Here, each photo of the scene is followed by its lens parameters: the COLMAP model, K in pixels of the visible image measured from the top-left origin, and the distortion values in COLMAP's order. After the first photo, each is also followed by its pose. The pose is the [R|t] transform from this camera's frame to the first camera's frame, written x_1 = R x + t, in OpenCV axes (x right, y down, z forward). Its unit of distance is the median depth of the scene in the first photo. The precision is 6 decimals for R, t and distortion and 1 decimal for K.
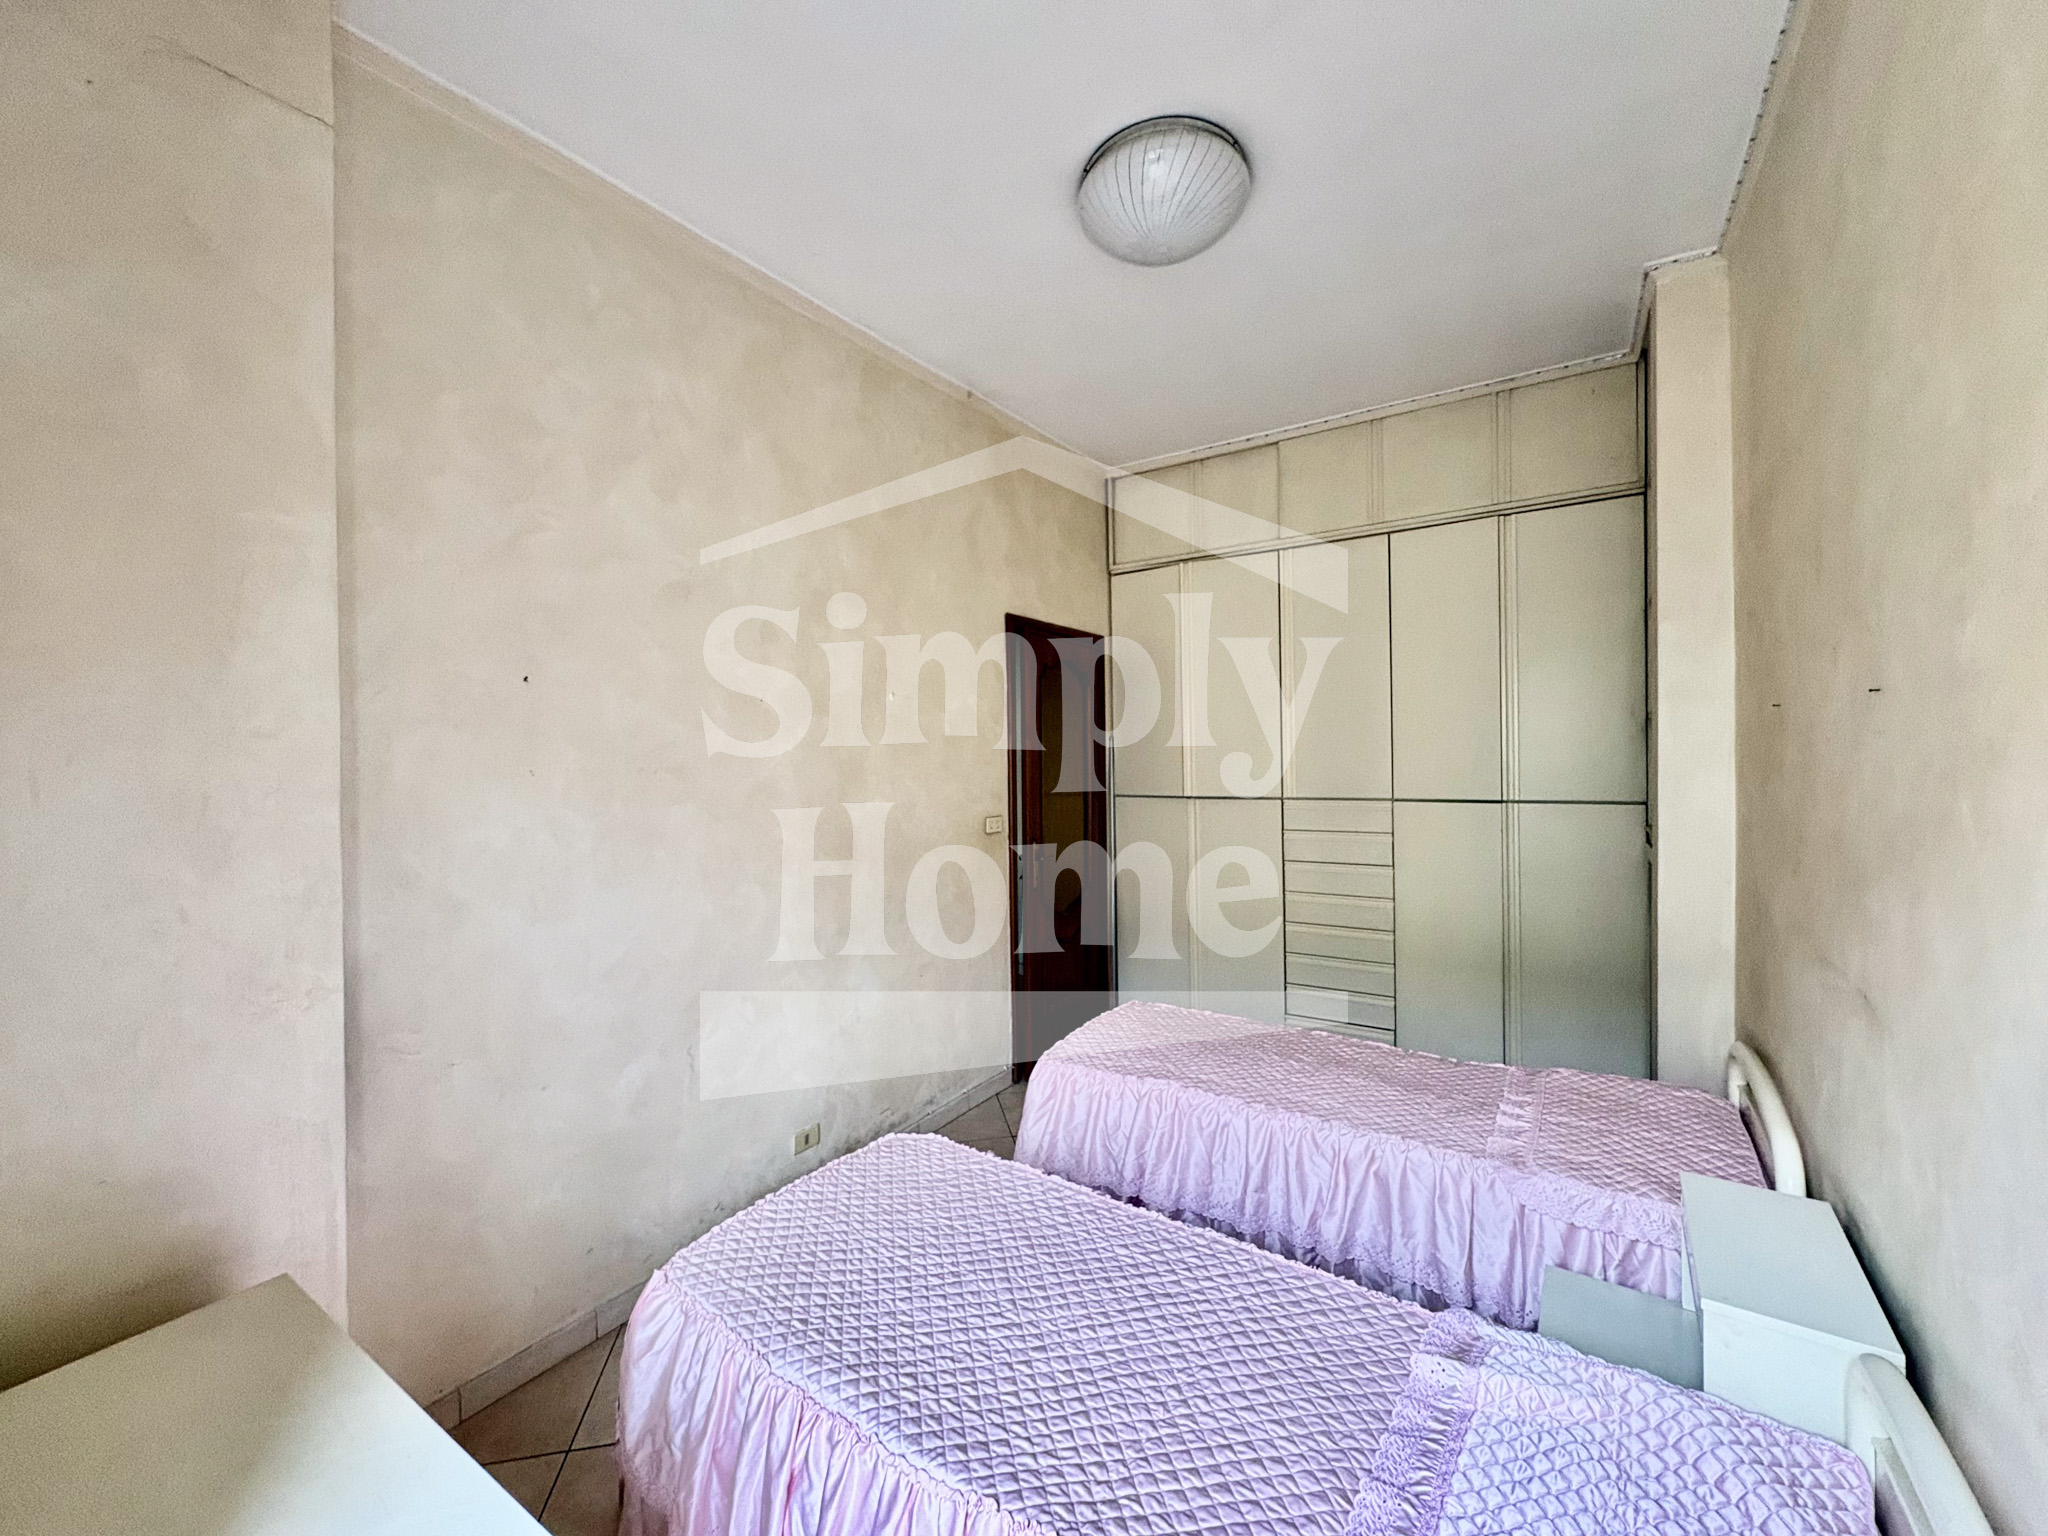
lens RADIAL K [[821.9, 0, 1019.1], [0, 821.9, 768.4], [0, 0, 1]] dist [-0.001364, -0.000111]
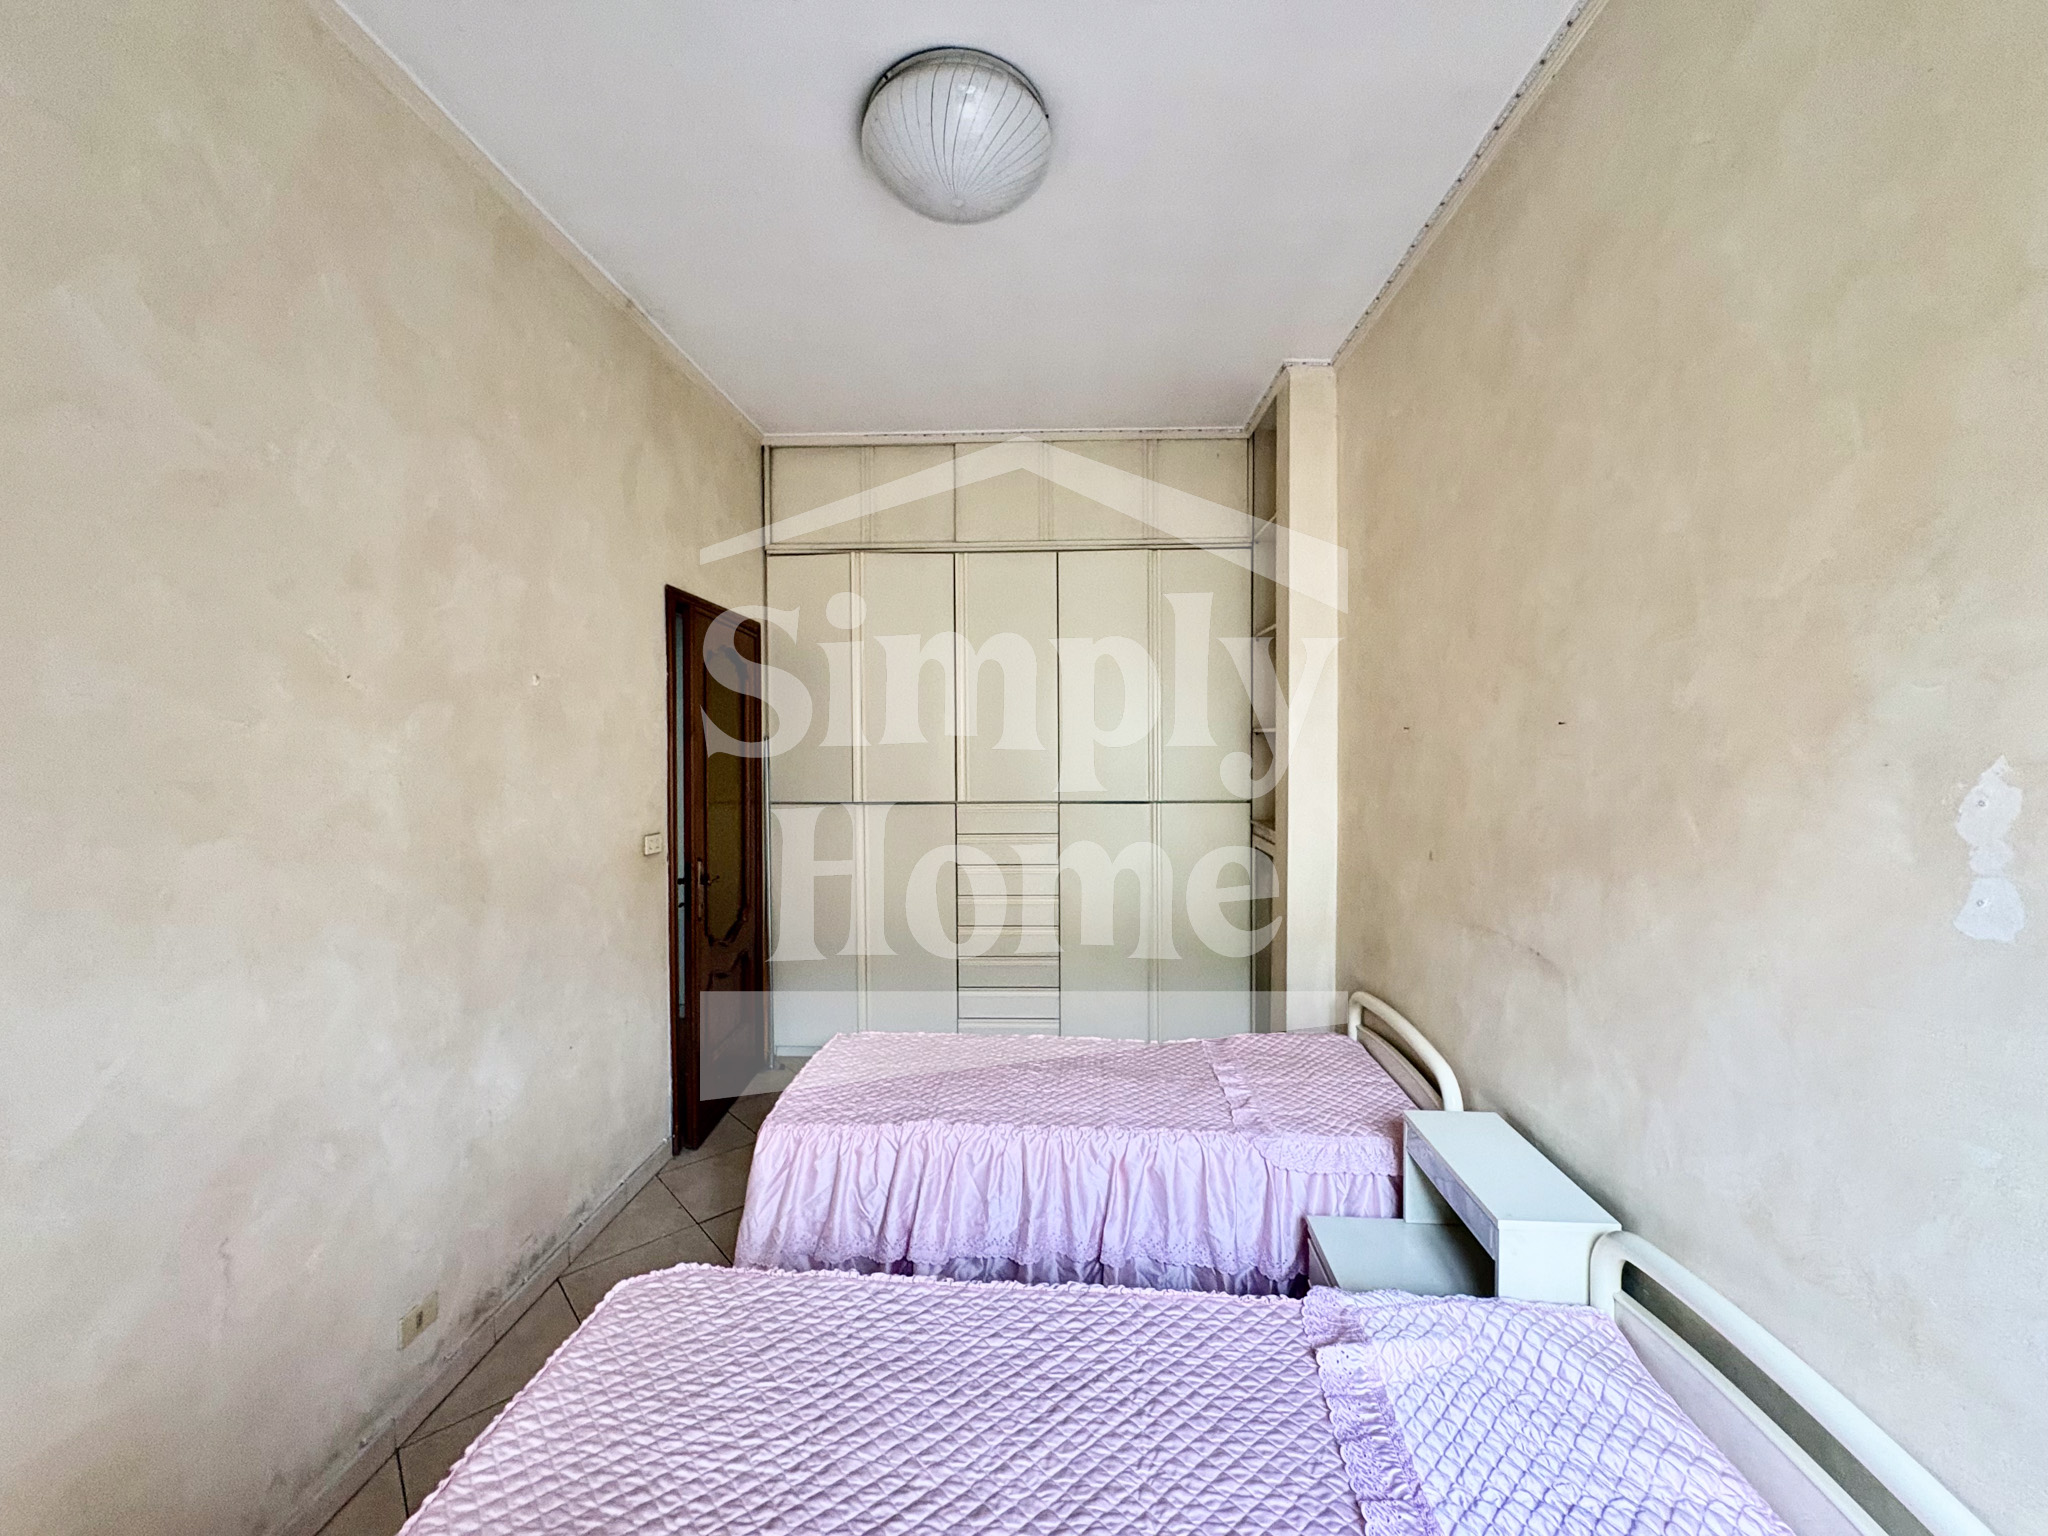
lens RADIAL K [[821.9, 0, 1025.4], [0, 821.9, 769.2], [0, 0, 1]] dist [-0.001364, -0.000111]
pose [[0.852955, -0.001435, 0.521982, -0.253926], [-0.001149, 0.999989, 0.004628, -0.017752], [-0.521983, -0.004547, 0.852944, 0.209696]]
